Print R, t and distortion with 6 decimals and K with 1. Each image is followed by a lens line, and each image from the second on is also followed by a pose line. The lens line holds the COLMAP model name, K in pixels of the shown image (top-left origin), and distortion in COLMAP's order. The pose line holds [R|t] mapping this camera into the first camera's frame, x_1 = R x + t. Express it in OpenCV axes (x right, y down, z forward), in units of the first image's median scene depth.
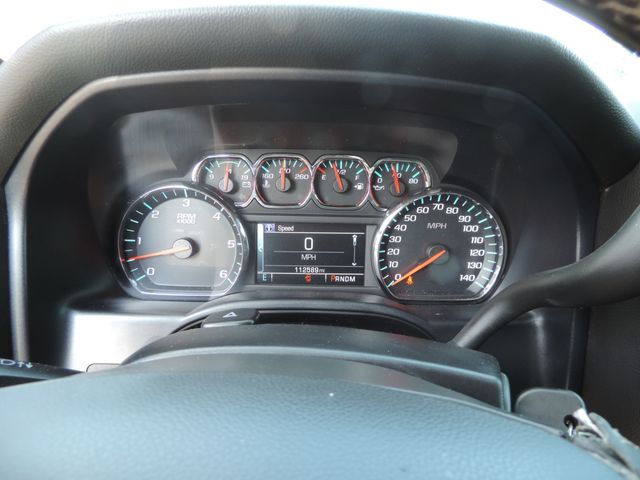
lens RADIAL K [[448.5, 0, 318.7], [0, 448.5, 242.8], [0, 0, 1]] dist [0.062012, 0.001843]
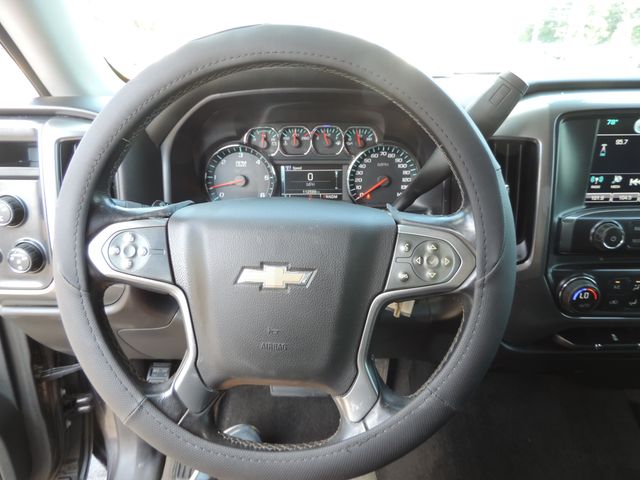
lens RADIAL K [[448.5, 0, 321.4], [0, 448.5, 237.7], [0, 0, 1]] dist [0.062012, 0.001843]
pose [[0.999436, -0.020875, -0.026299, 0.063192], [0.022260, 0.998318, 0.053525, 0.148820], [0.025138, -0.054081, 0.998220, -0.779347]]
